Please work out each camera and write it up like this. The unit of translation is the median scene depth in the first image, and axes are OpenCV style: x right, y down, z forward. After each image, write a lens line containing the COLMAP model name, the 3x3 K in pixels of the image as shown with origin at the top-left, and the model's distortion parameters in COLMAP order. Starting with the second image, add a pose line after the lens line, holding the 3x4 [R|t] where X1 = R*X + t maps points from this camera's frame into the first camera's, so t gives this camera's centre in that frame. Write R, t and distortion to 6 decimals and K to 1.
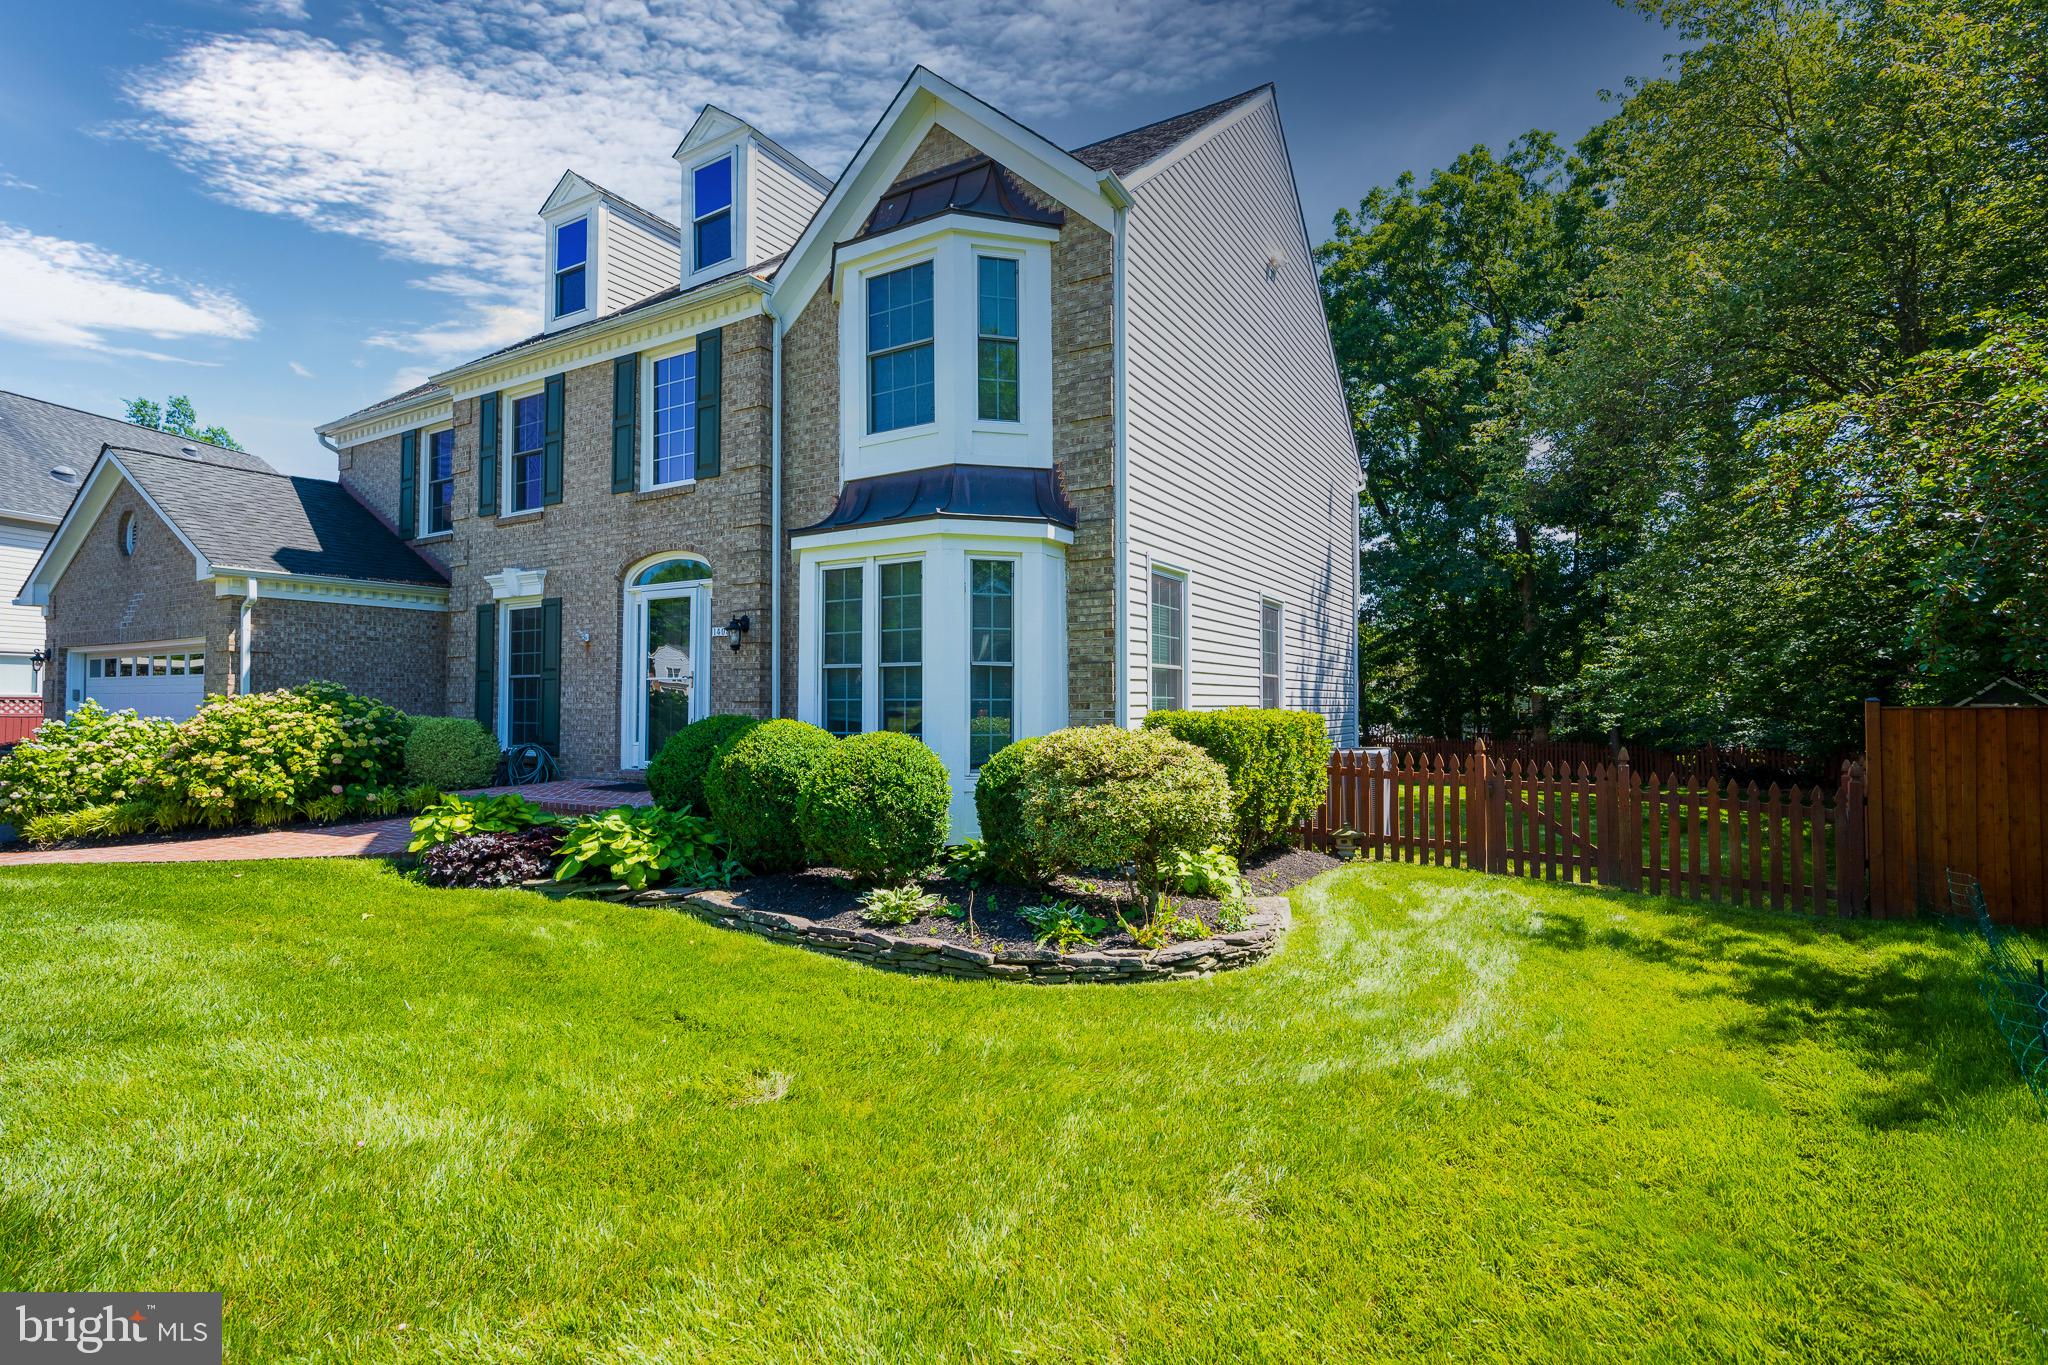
lens RADIAL K [[951.8, 0, 1031.7], [0, 951.8, 679.7], [0, 0, 1]] dist [0.003634, 0.000581]
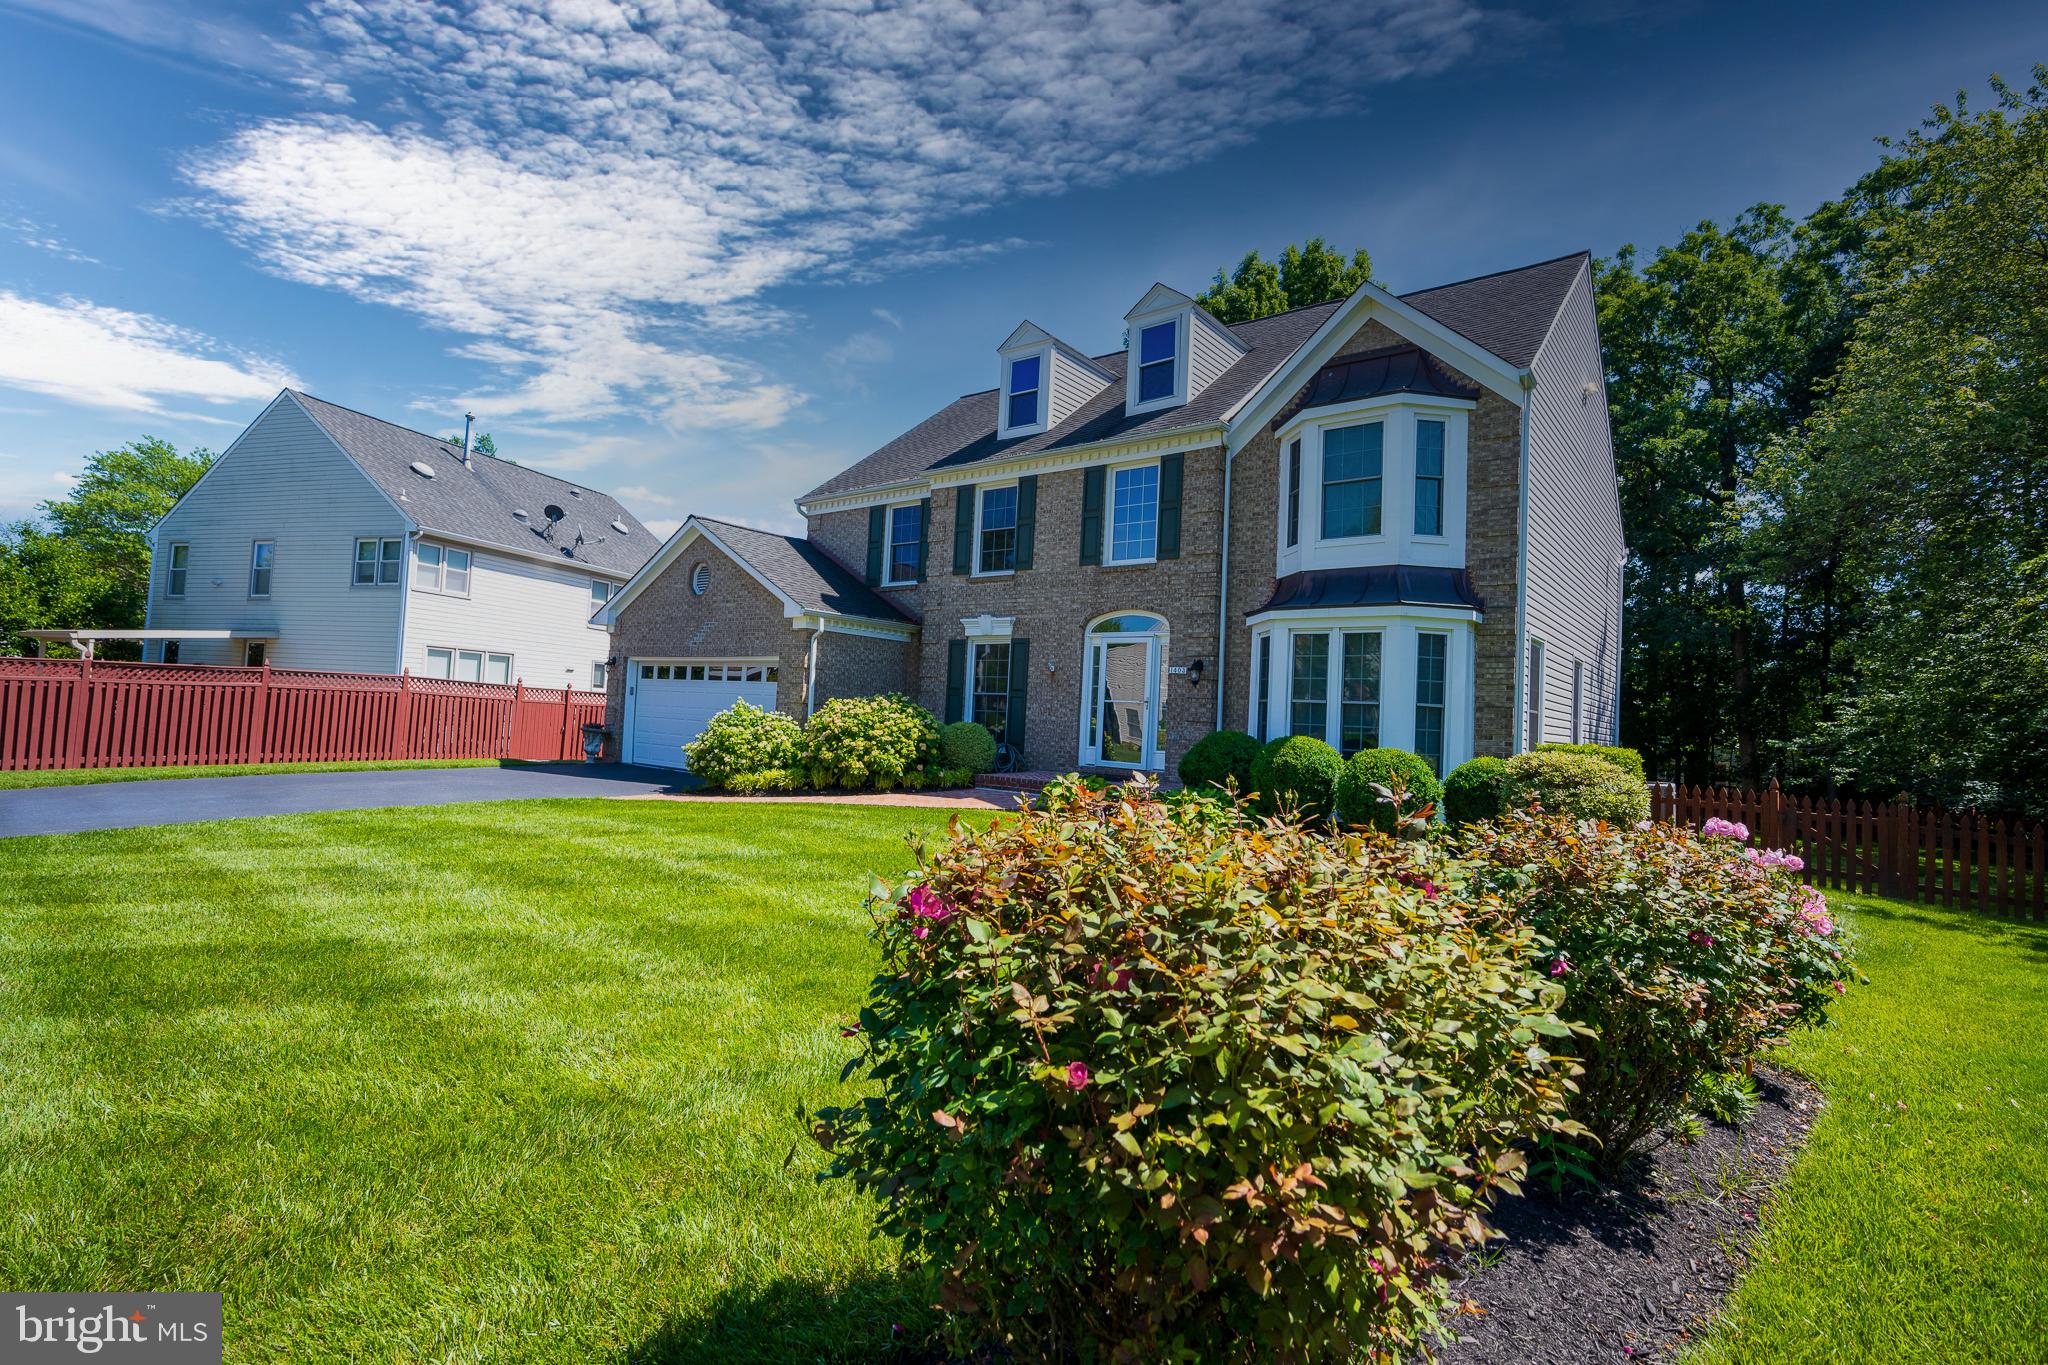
lens RADIAL K [[951.8, 0, 1017.9], [0, 951.8, 682.0], [0, 0, 1]] dist [0.003634, 0.000581]
pose [[0.989975, 0.044013, -0.134209, -0.364683], [-0.046841, 0.998740, -0.017984, 0.002578], [0.133248, 0.024091, 0.990790, -0.406305]]
